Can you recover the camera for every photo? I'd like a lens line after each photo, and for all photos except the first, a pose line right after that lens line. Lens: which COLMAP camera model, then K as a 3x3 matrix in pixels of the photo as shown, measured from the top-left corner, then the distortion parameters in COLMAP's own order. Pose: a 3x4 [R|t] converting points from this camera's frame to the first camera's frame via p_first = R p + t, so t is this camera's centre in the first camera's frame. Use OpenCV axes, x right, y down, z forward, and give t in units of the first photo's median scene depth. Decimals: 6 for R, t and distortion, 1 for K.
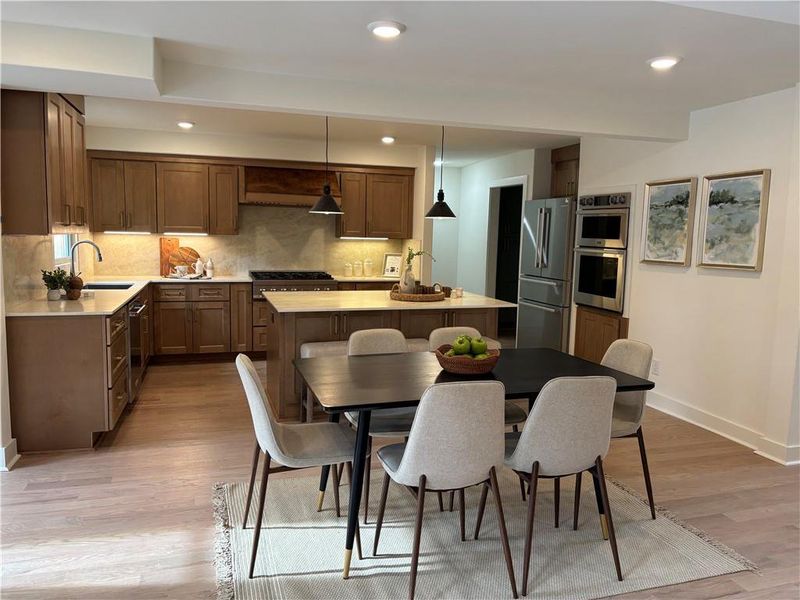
lens RADIAL K [[605.3, 0, 395.5], [0, 605.3, 301.0], [0, 0, 1]] dist [0.059963, -0.037435]
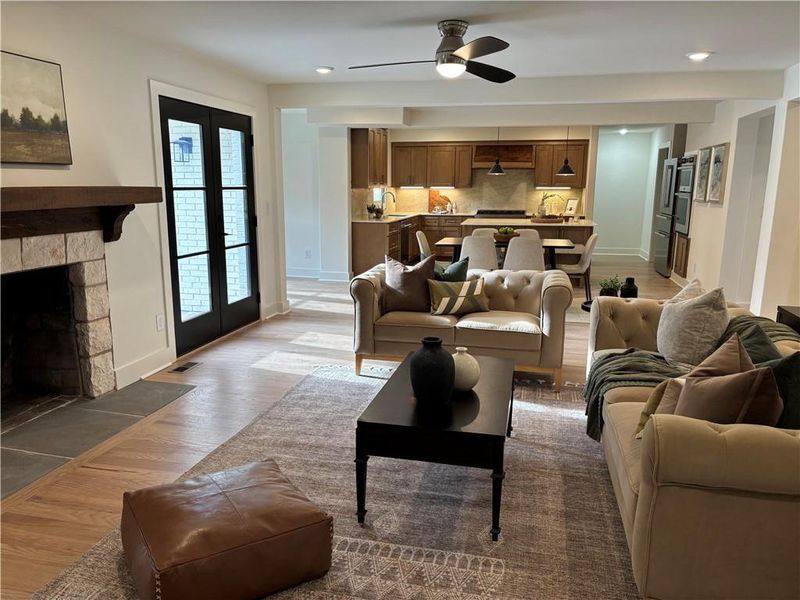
lens RADIAL K [[605.3, 0, 401.8], [0, 605.3, 304.1], [0, 0, 1]] dist [0.059963, -0.037435]
pose [[0.875870, 0.077646, -0.476259, 0.463906], [-0.040186, 0.995278, 0.088357, 0.082736], [0.480871, -0.058251, 0.874854, -0.671694]]
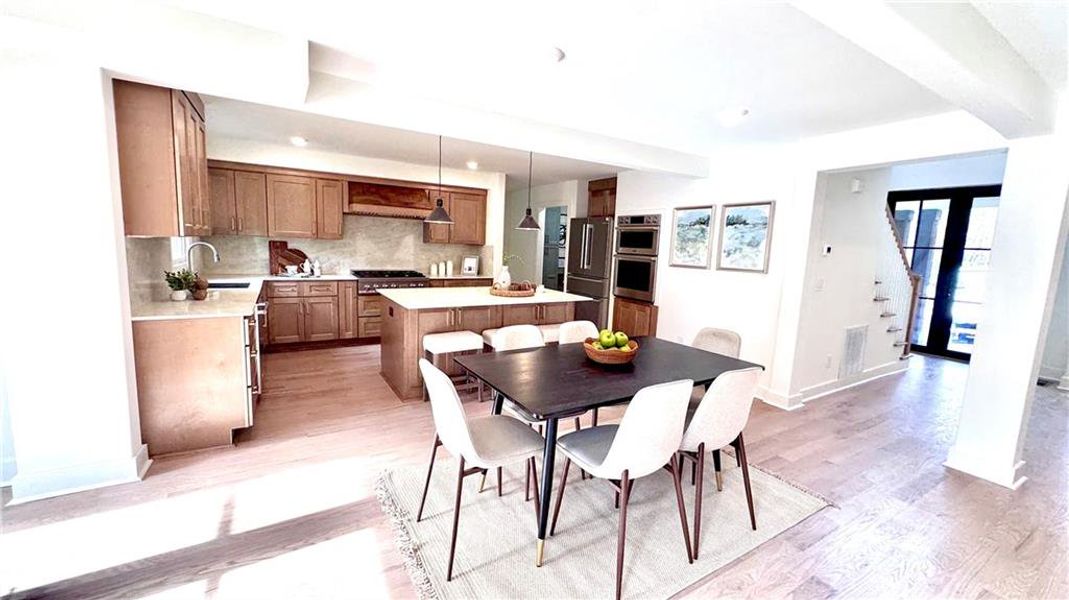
lens RADIAL K [[425.4, 0, 532.4], [0, 425.4, 299.1], [0, 0, 1]] dist [0.009586, 0.000415]
pose [[0.971315, -0.013298, 0.237424, -0.116236], [0.007532, 0.999655, 0.025175, -0.013549], [-0.237677, -0.022665, 0.971080, 0.126949]]
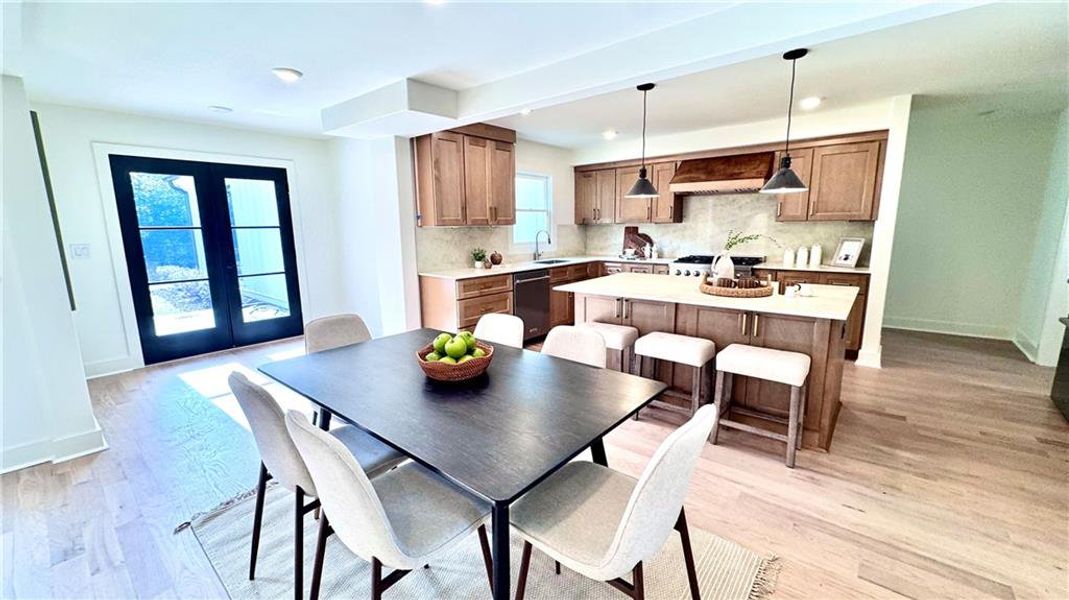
lens RADIAL K [[425.4, 0, 536.7], [0, 425.4, 298.9], [0, 0, 1]] dist [0.009586, 0.000415]
pose [[0.564811, 0.116926, -0.816895, 0.314831], [-0.066569, 0.993141, 0.096126, -0.030160], [0.822531, 0.000086, 0.568721, 0.383520]]
